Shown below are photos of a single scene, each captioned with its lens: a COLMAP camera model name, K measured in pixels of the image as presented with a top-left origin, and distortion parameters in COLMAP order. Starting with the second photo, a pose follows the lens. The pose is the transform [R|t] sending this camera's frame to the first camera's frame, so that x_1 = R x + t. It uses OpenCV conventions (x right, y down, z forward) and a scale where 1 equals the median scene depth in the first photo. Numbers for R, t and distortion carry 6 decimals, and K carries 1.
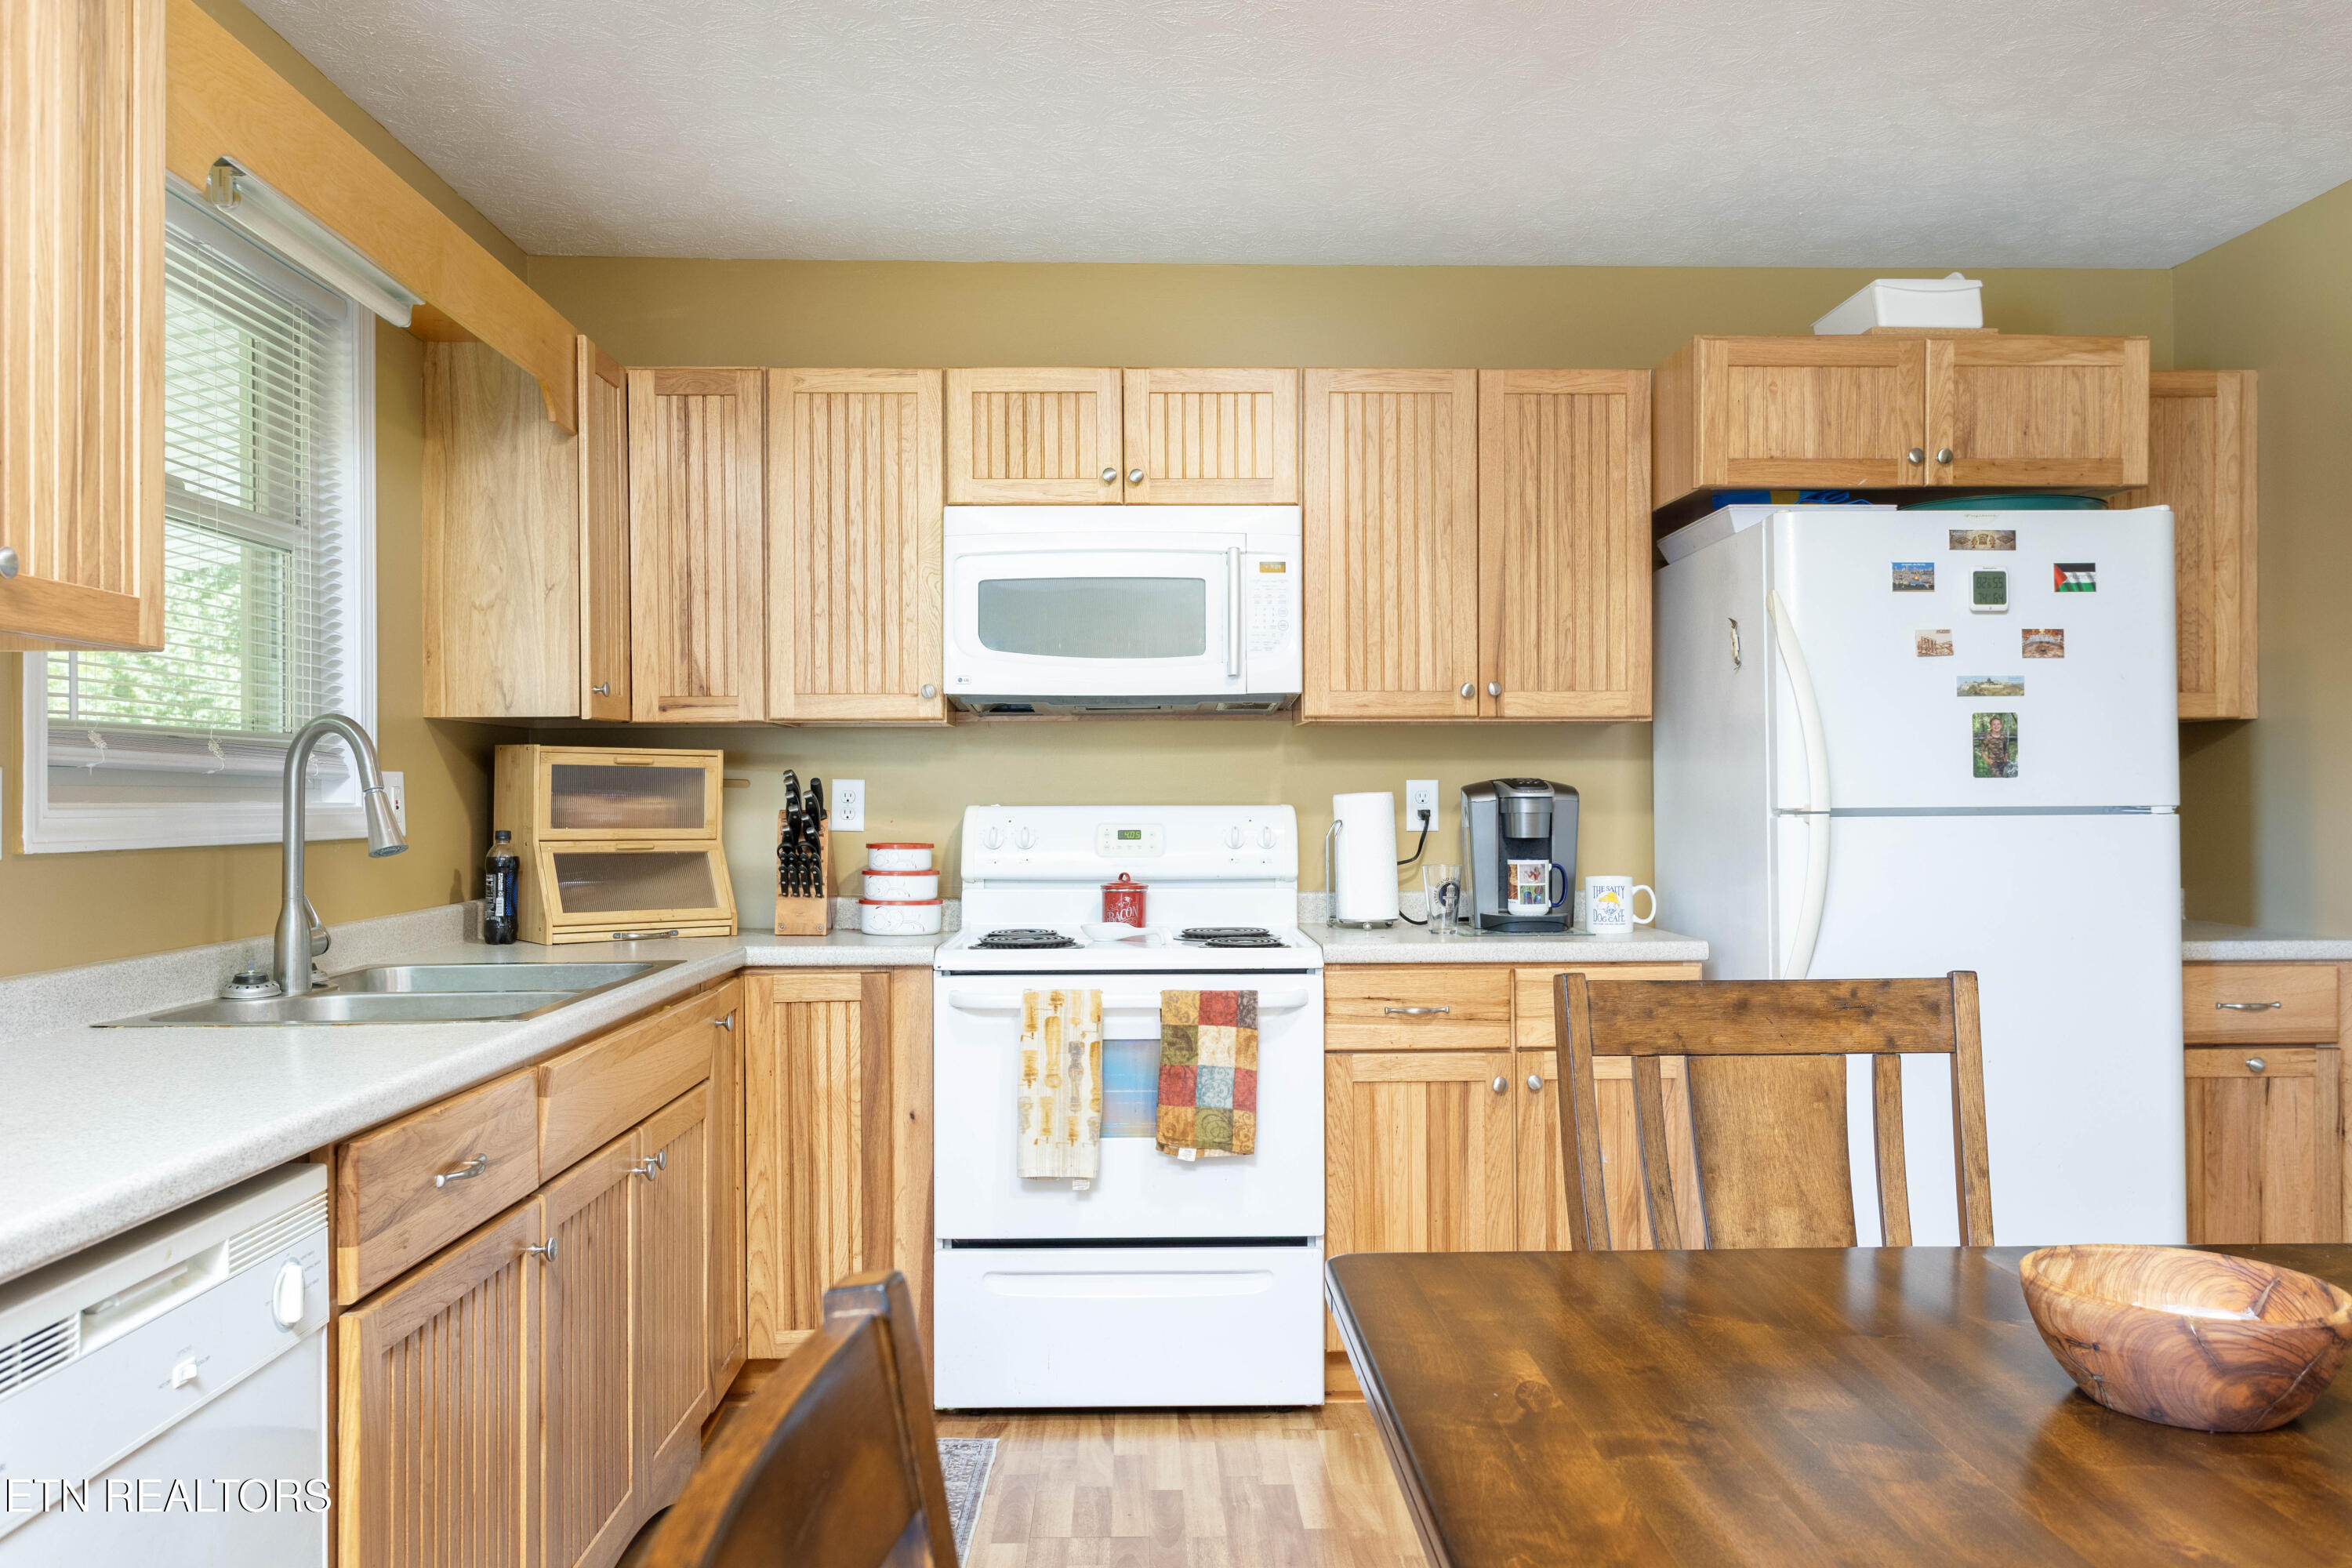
lens RADIAL K [[1770.8, 0, 1167.4], [0, 1770.8, 776.4], [0, 0, 1]] dist [0.010862, -0.005129]
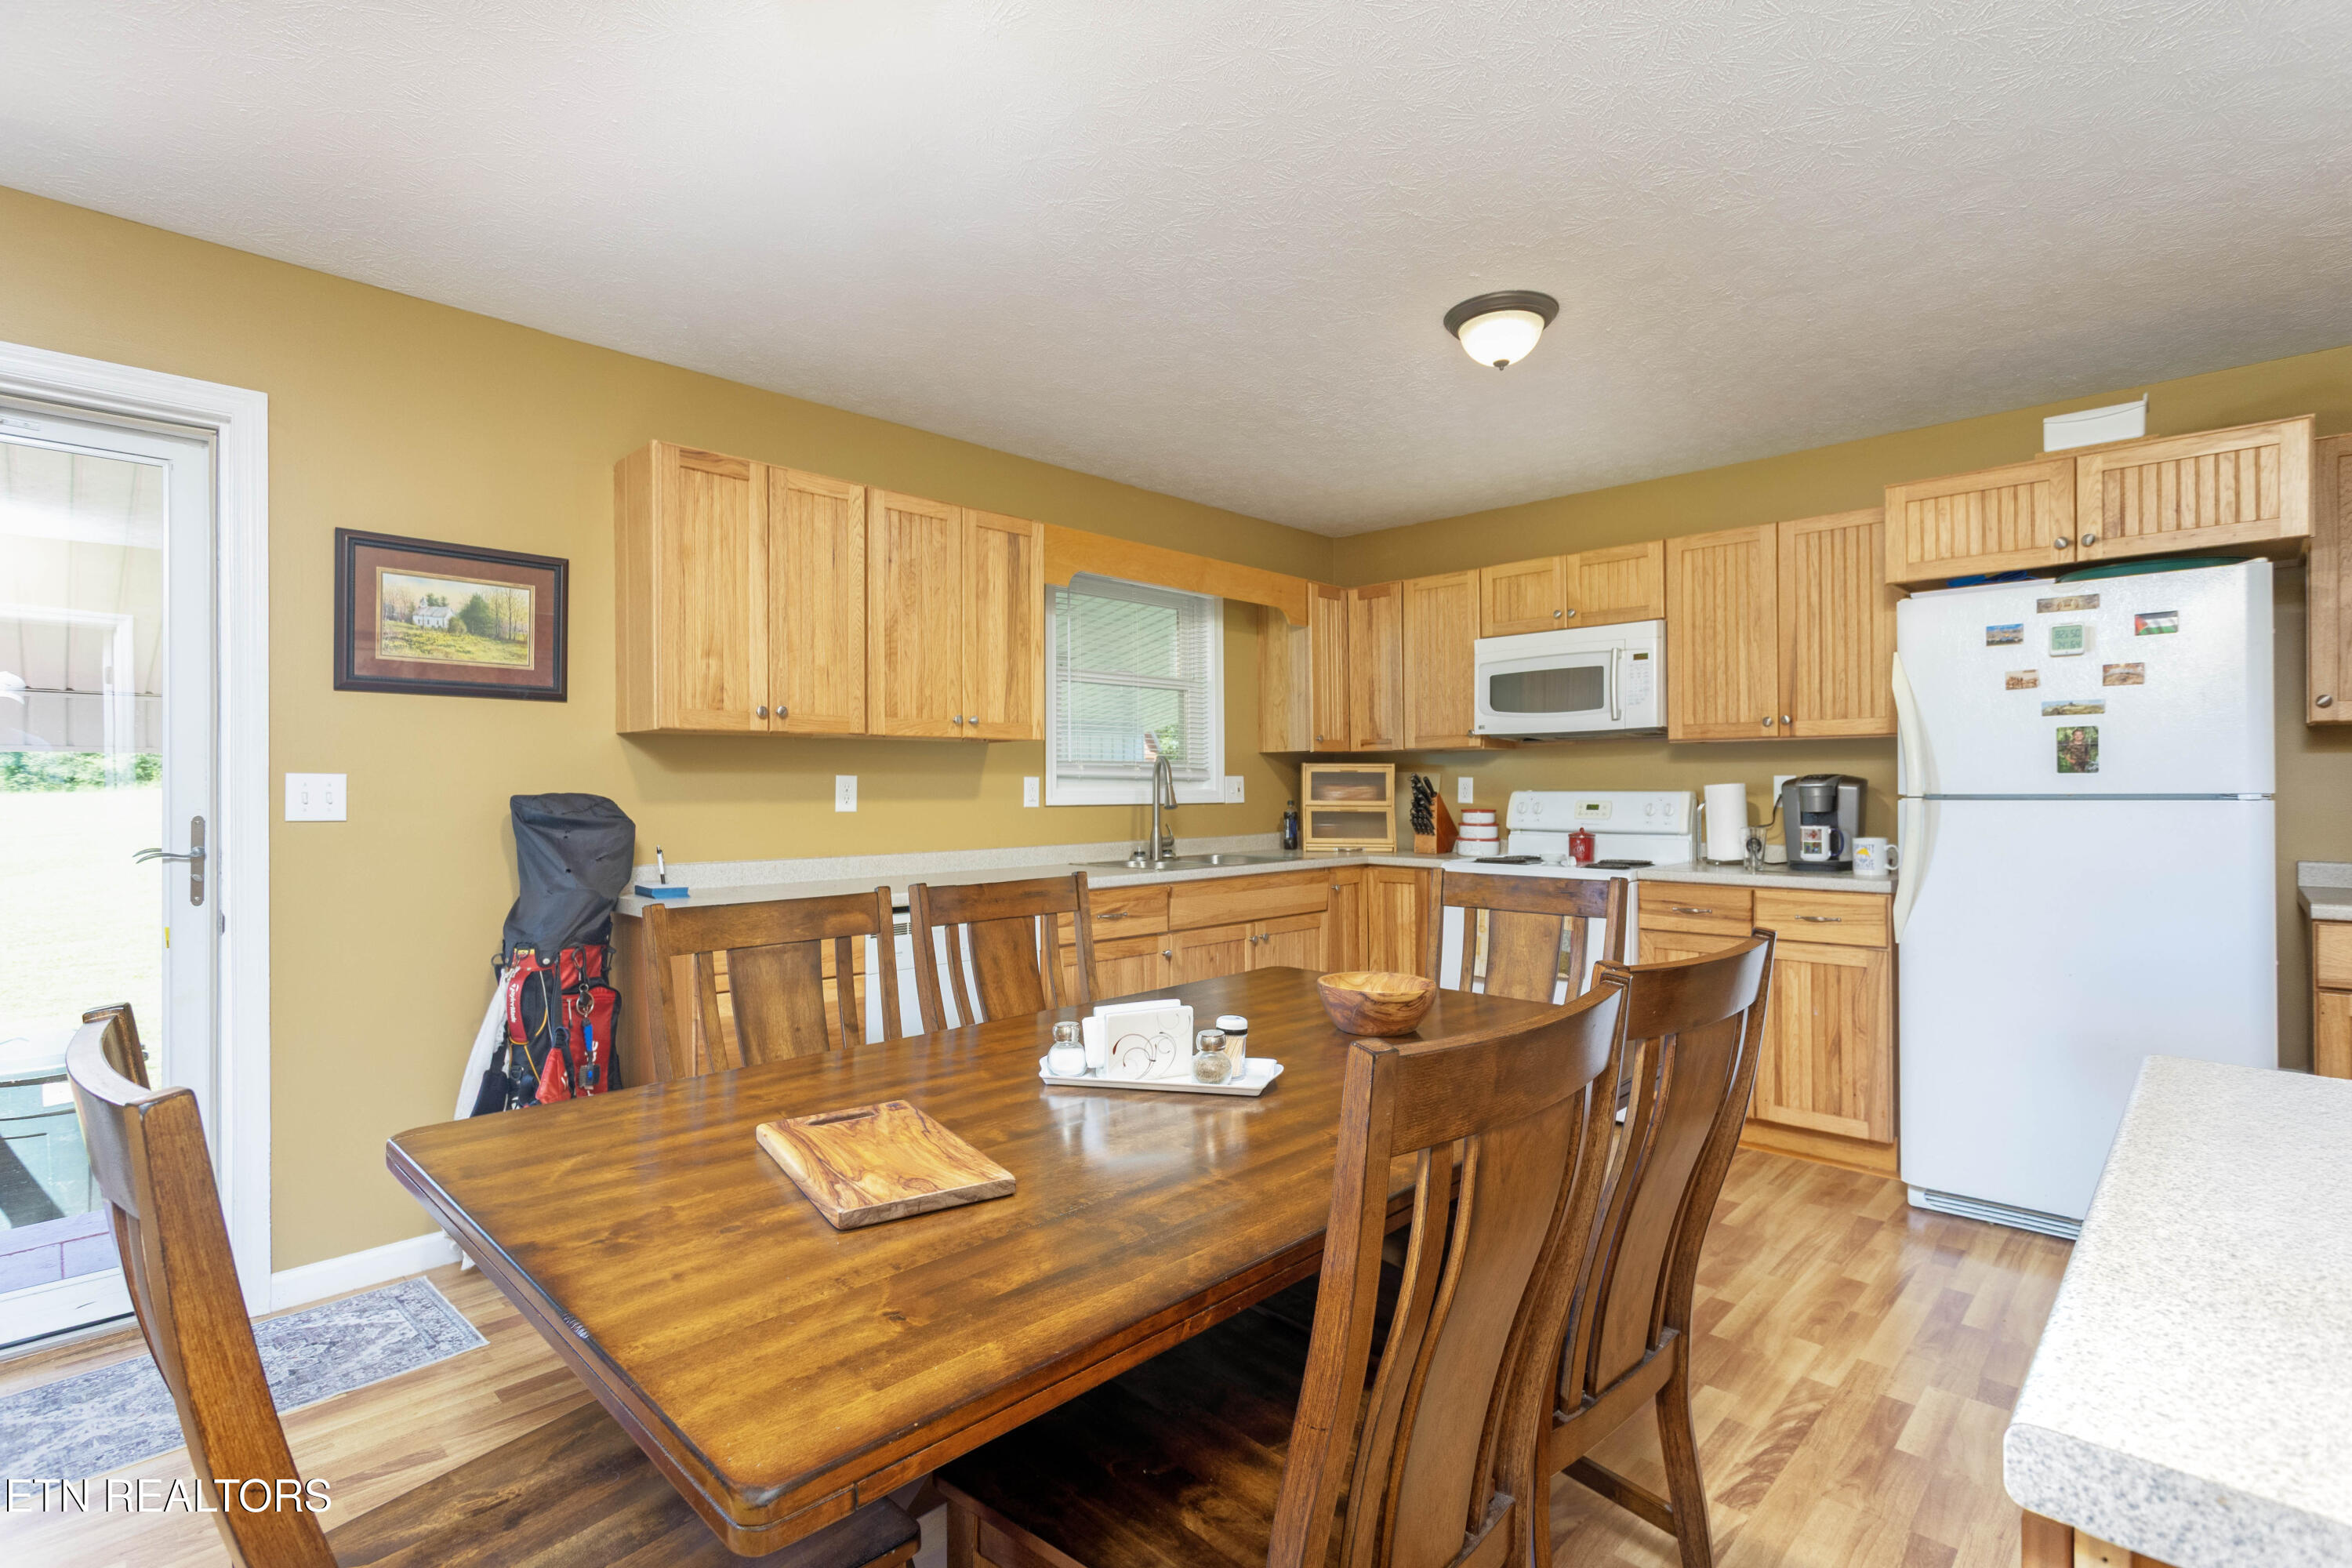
lens RADIAL K [[1096.7, 0, 1181.1], [0, 1096.7, 780.8], [0, 0, 1]] dist [0.001087, 0.002791]
pose [[0.703149, -0.002955, -0.711037, 0.533942], [0.008502, 0.999955, 0.004252, -0.002609], [0.710992, -0.009035, 0.703142, -0.099544]]
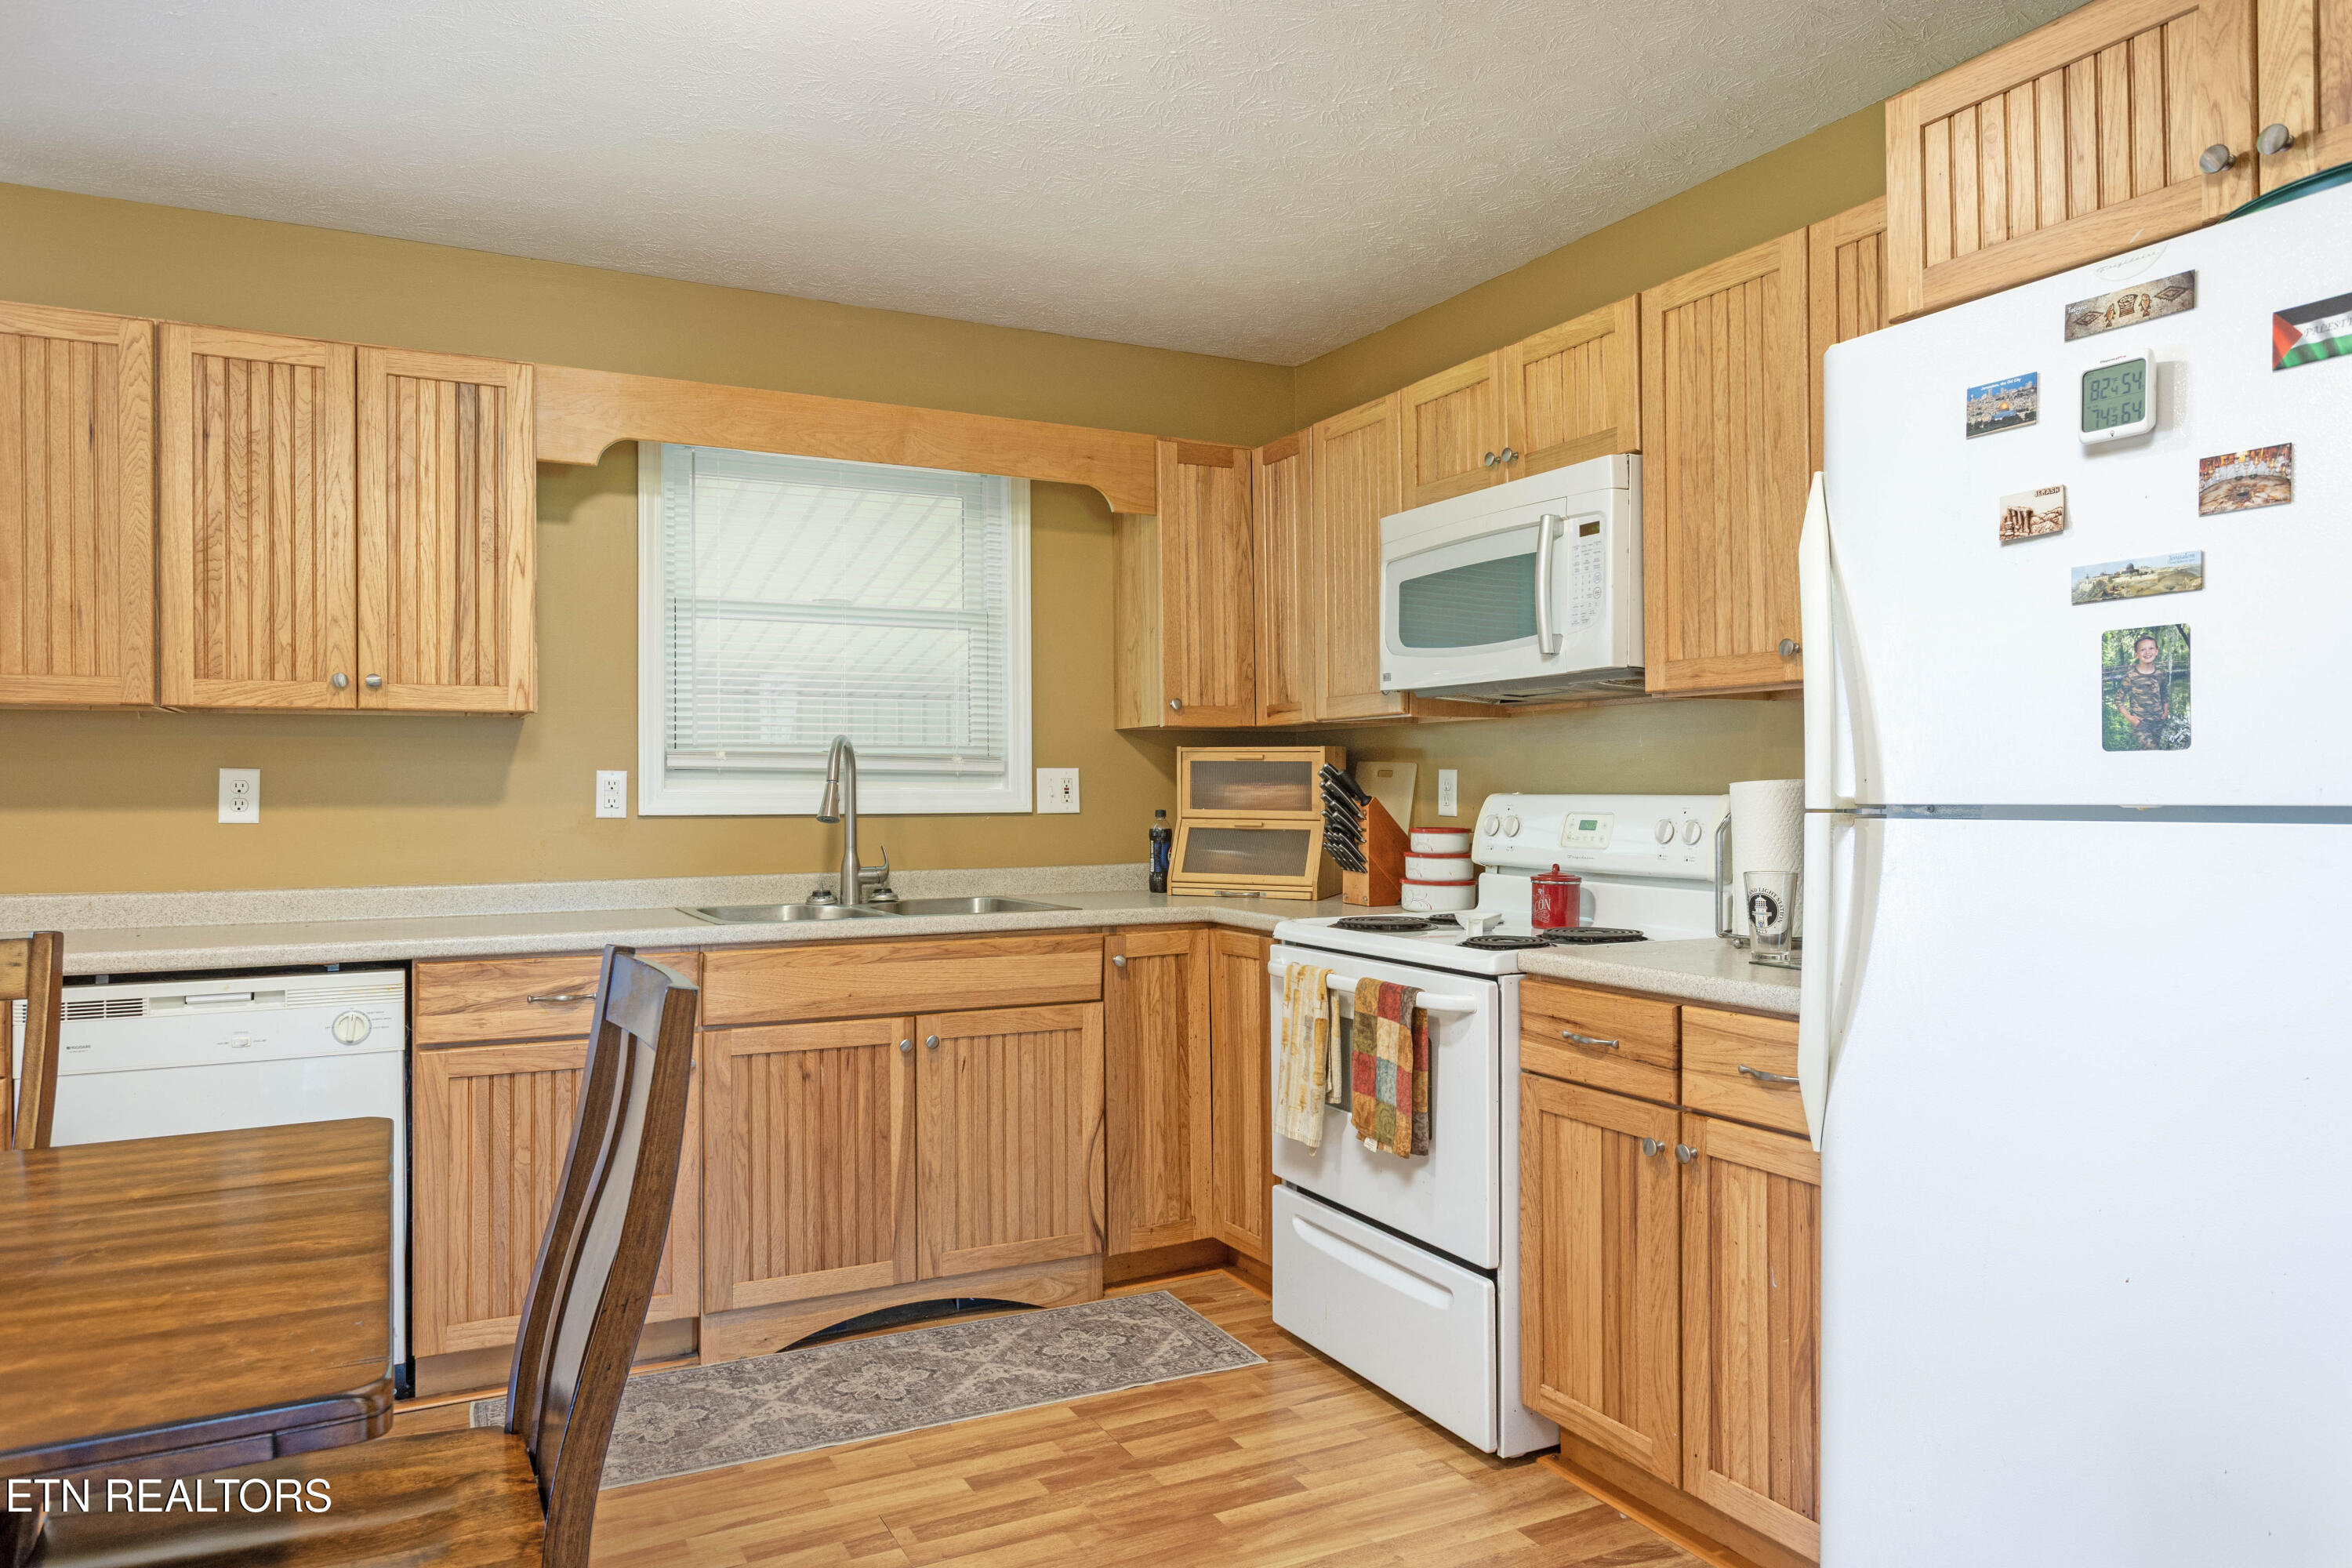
lens RADIAL K [[1523.1, 0, 1174.9], [0, 1523.1, 784.0], [0, 0, 1]] dist [0.001395, 0.005209]
pose [[0.438493, -0.000365, -0.898735, 0.683305], [0.010338, 0.999936, 0.004638, 0.005183], [0.898675, -0.011325, 0.438468, 0.491544]]
